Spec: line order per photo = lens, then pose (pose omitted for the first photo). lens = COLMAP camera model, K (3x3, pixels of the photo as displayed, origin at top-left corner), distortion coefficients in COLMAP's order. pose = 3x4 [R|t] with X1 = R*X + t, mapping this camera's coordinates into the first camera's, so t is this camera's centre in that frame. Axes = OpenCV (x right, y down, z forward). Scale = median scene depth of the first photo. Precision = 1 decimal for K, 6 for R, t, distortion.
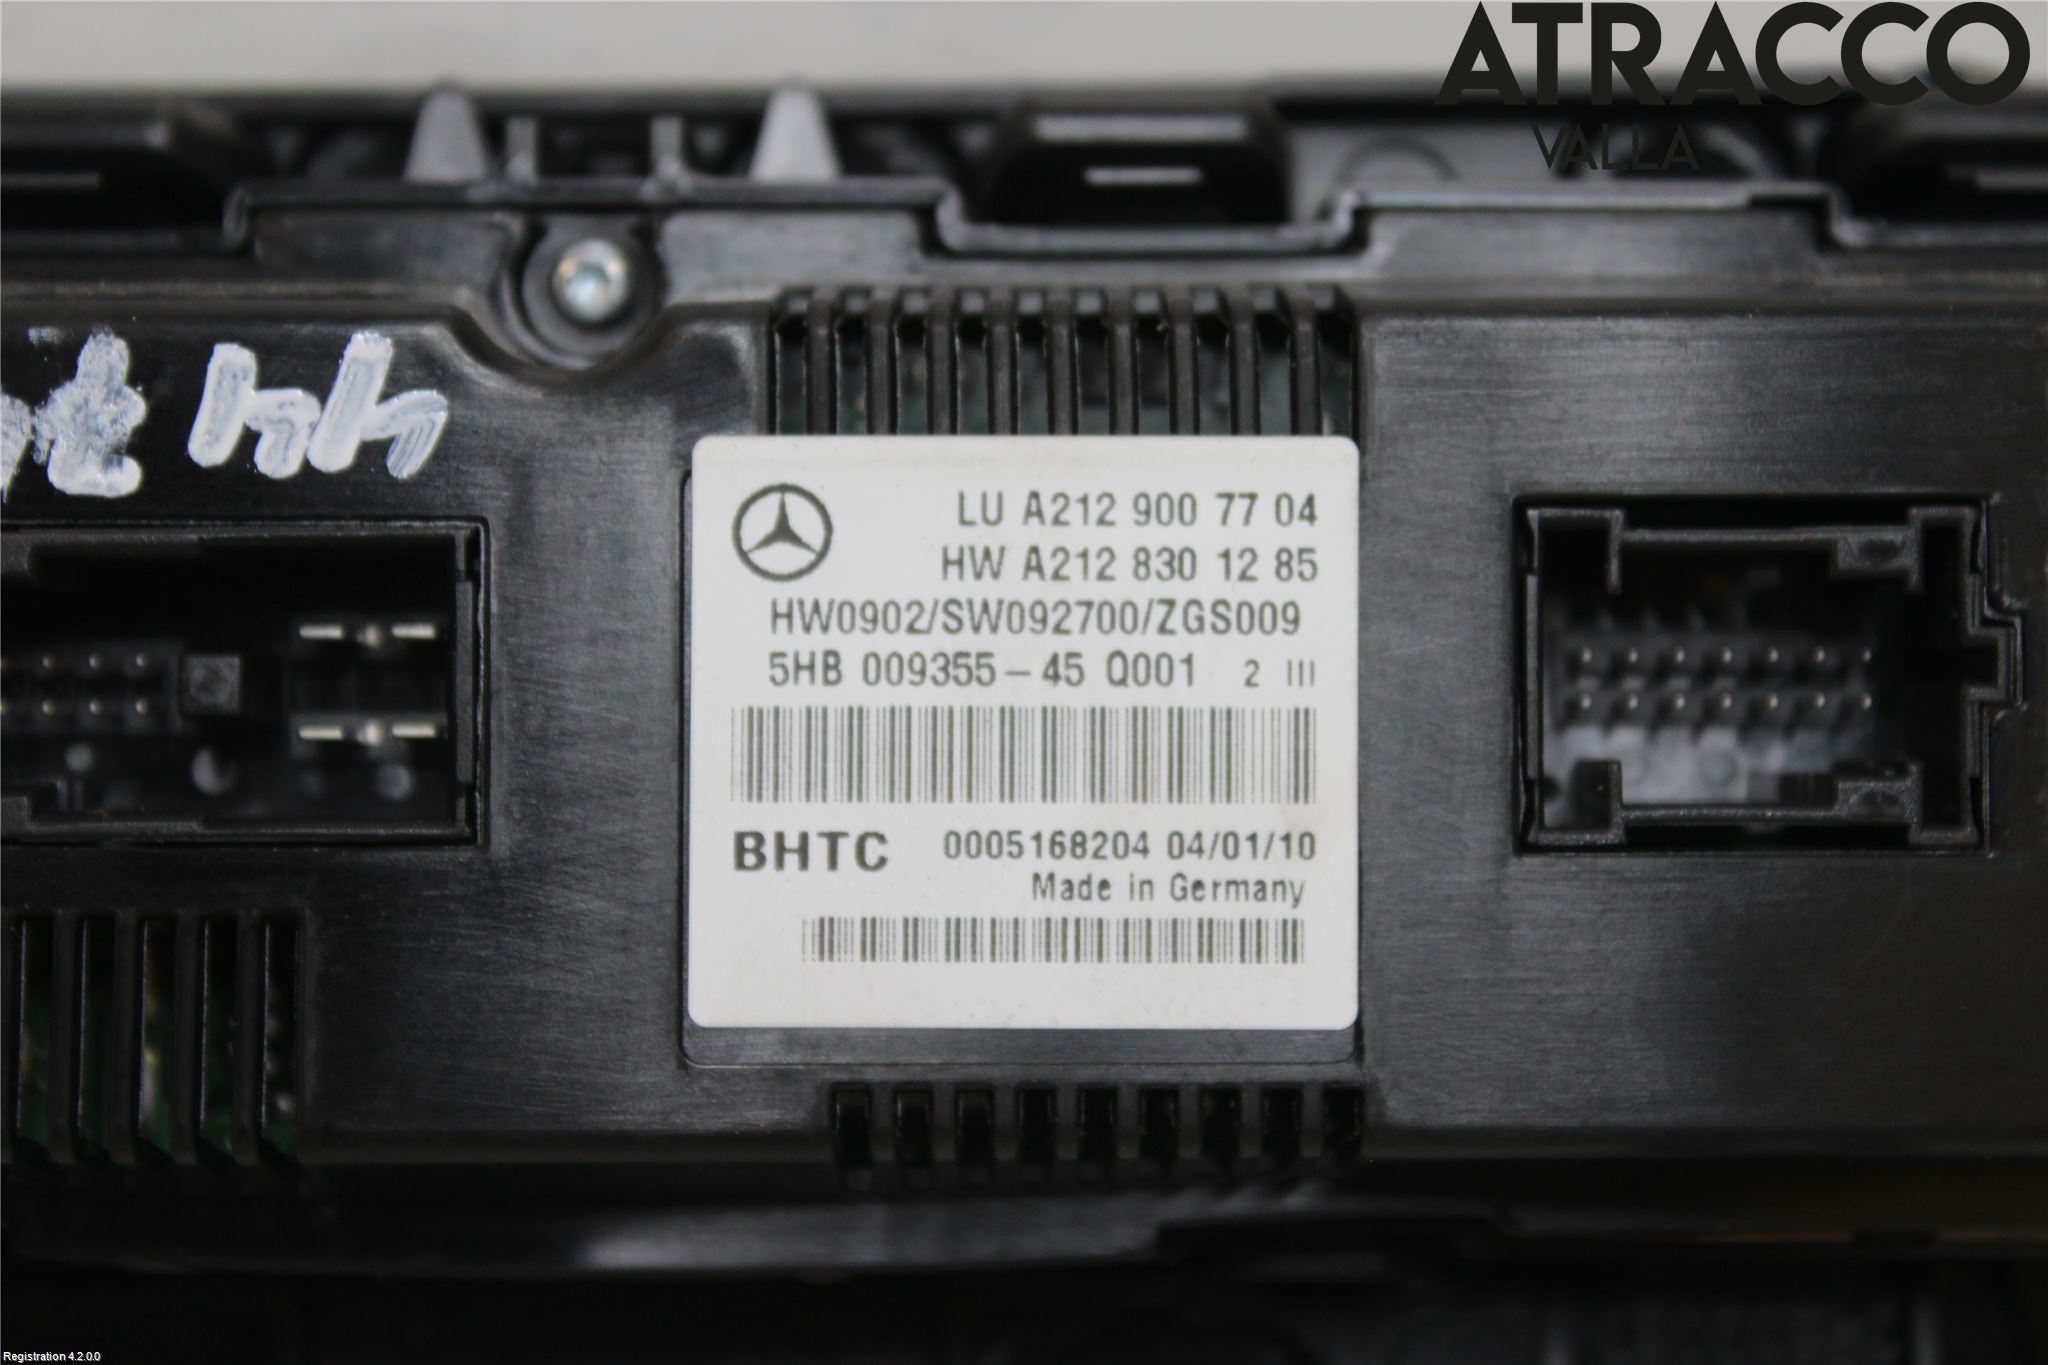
lens RADIAL K [[3228.8, 0, 1021.2], [0, 3228.8, 677.1], [0, 0, 1]] dist [0.016305, 0.000000]
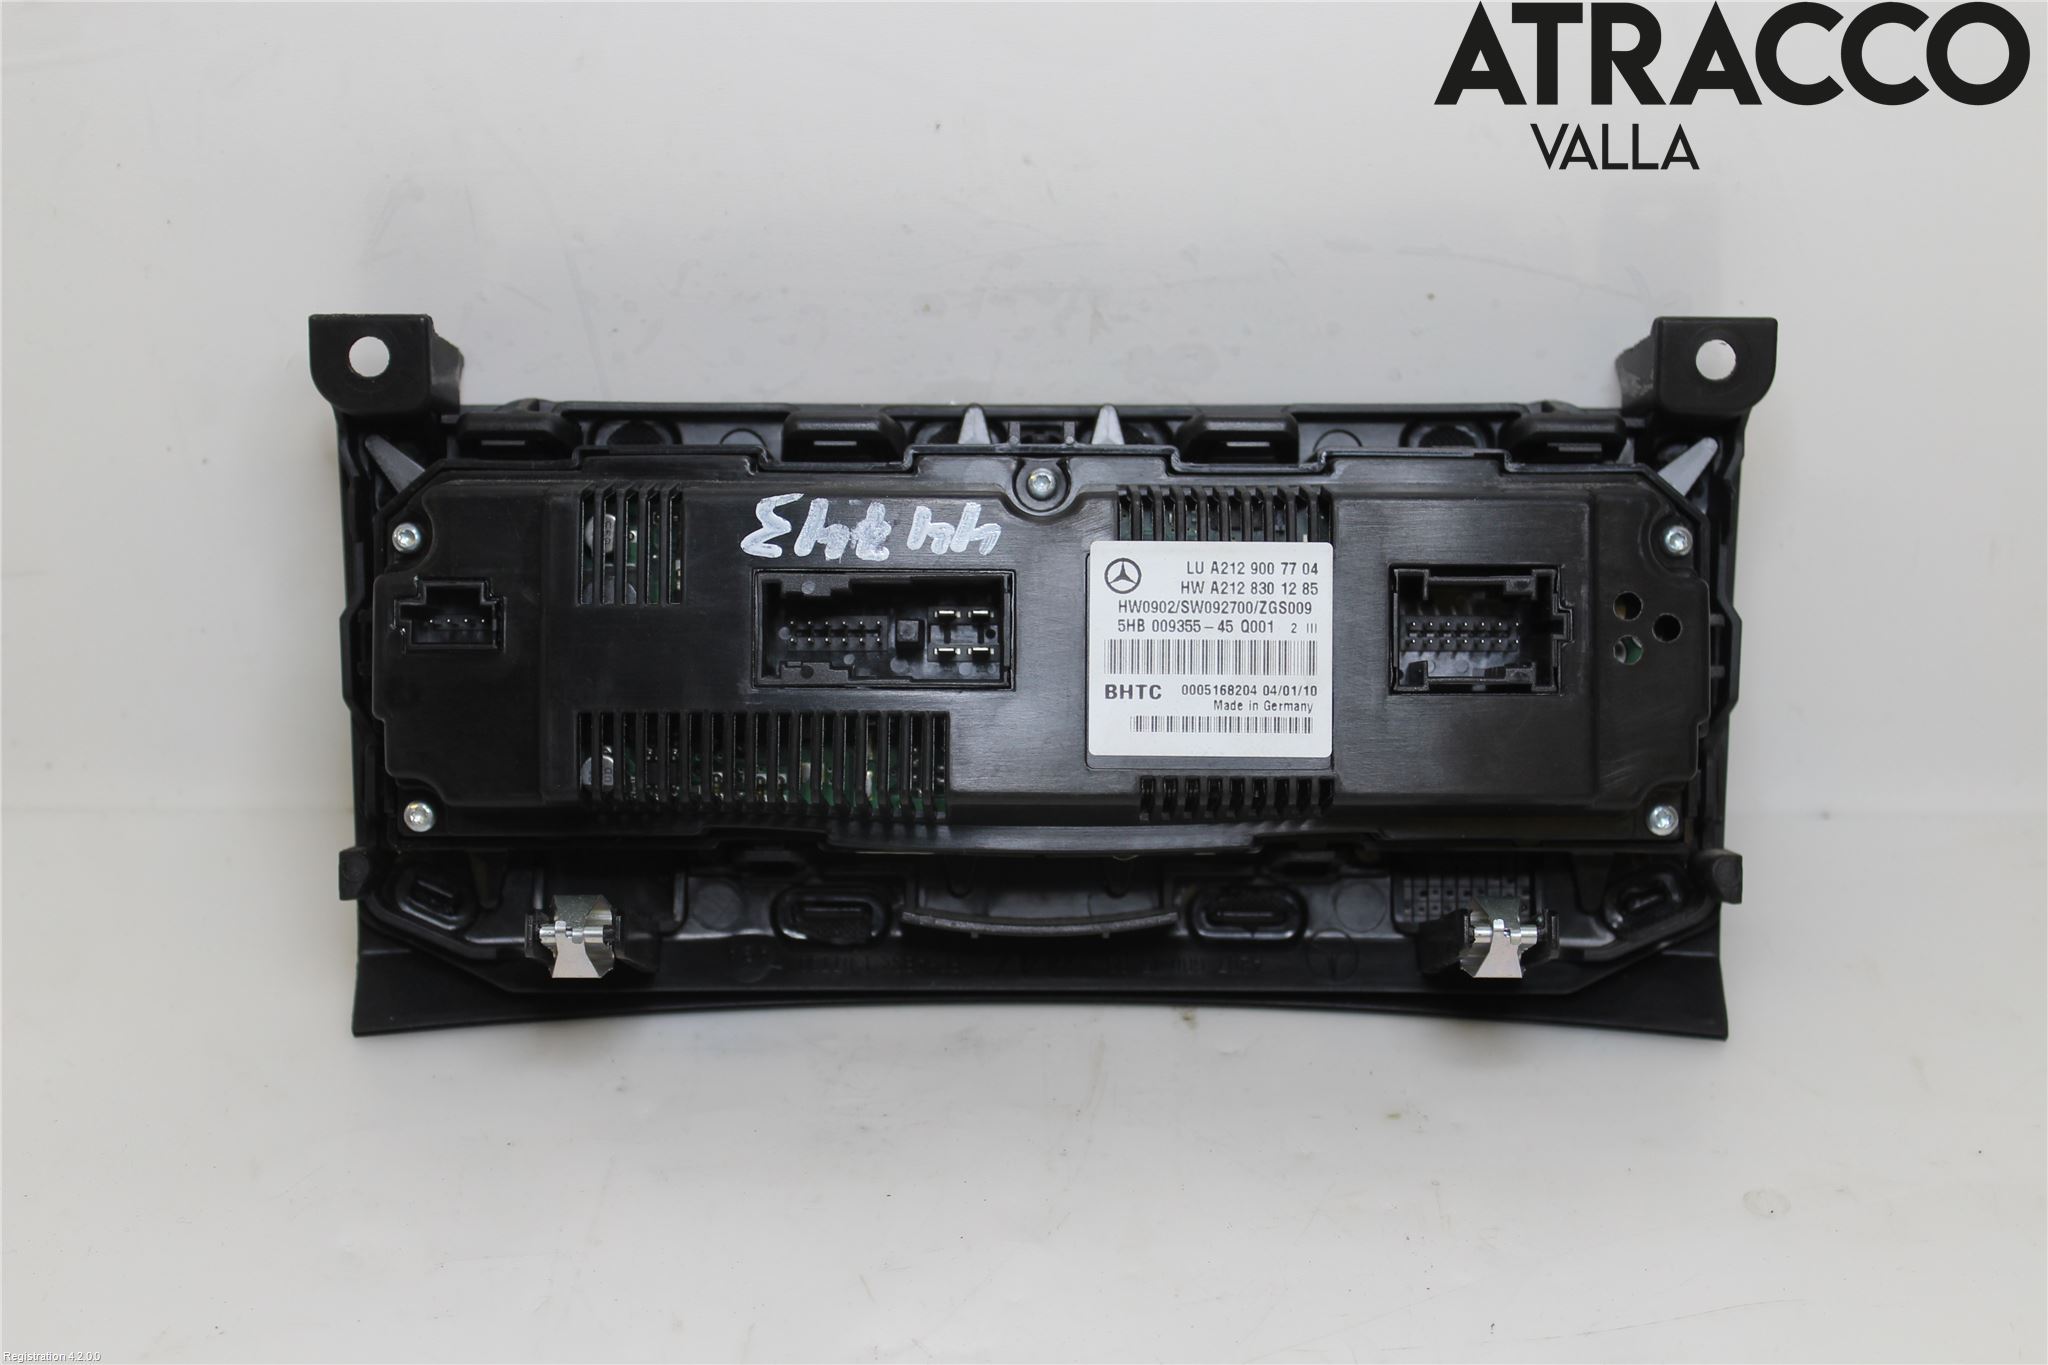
lens RADIAL K [[2017.5, 0, 1027.2], [0, 2017.5, 687.7], [0, 0, 1]] dist [-0.009823, 0.000000]
pose [[0.999945, 0.006167, 0.008500, -0.168743], [-0.006124, 0.999968, -0.005108, 0.059325], [-0.008531, 0.005056, 0.999951, -0.709617]]
